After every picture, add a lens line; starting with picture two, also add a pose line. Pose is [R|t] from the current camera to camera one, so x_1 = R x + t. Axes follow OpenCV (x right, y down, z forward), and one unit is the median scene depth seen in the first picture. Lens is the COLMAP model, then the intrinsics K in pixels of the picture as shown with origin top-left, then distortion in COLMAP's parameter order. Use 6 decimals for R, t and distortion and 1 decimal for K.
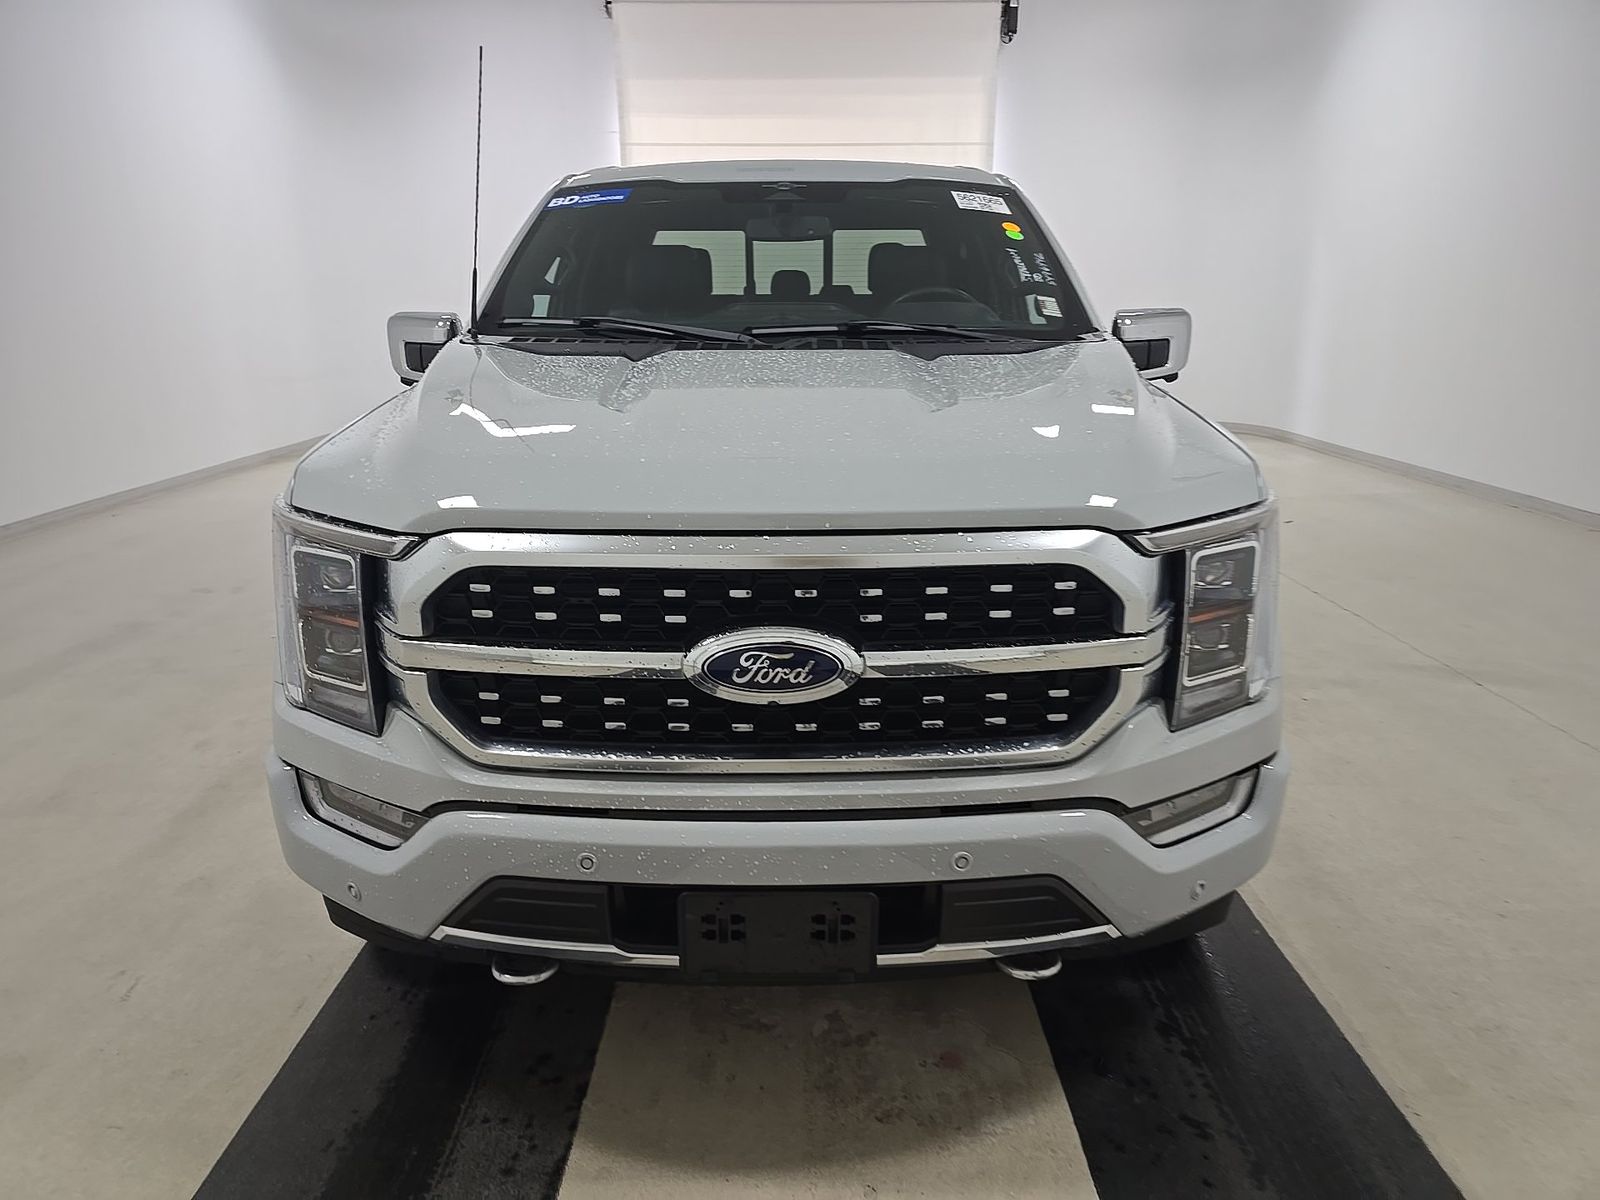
lens RADIAL K [[1070.3, 0, 803.5], [0, 1070.3, 602.4], [0, 0, 1]] dist [0.075652, -0.059684]
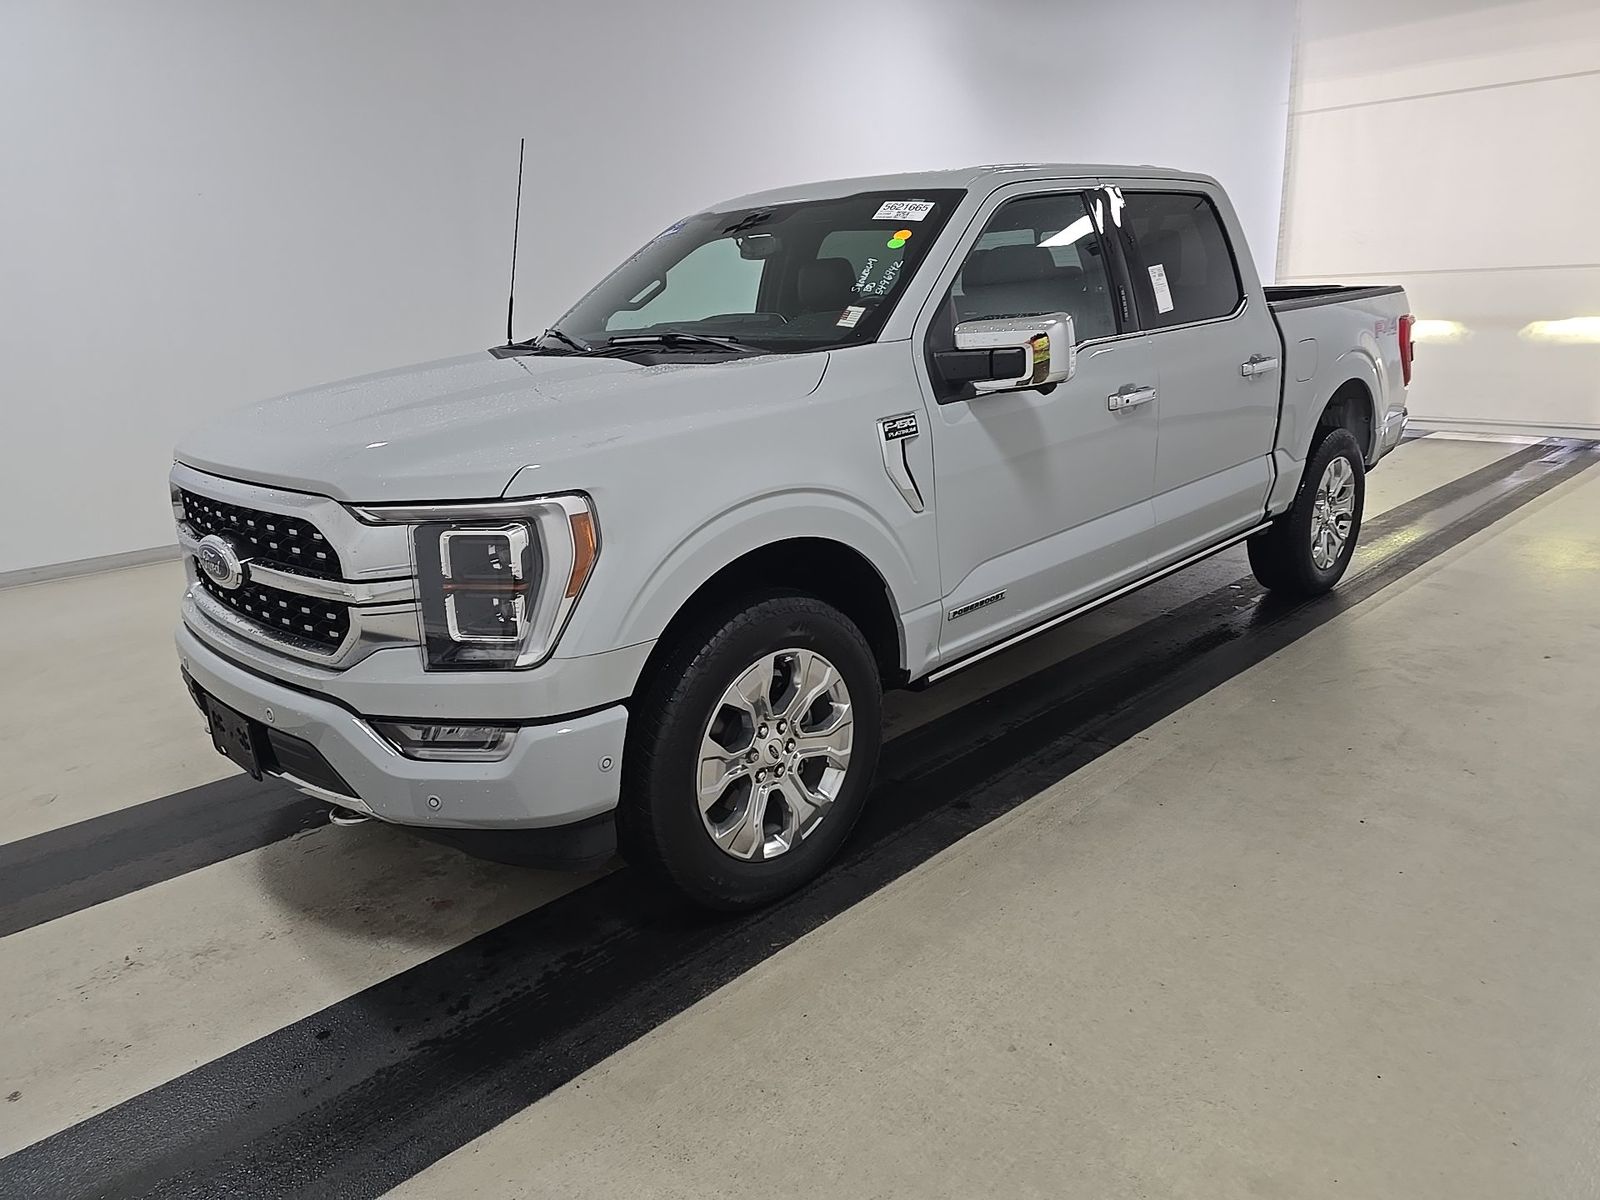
lens RADIAL K [[1070.3, 0, 803.5], [0, 1070.3, 602.4], [0, 0, 1]] dist [0.075652, -0.059684]
pose [[0.700182, 0.167675, -0.693996, 1.325746], [-0.158162, 0.984308, 0.078244, -0.111796], [0.696225, 0.054978, 0.715715, 0.356458]]
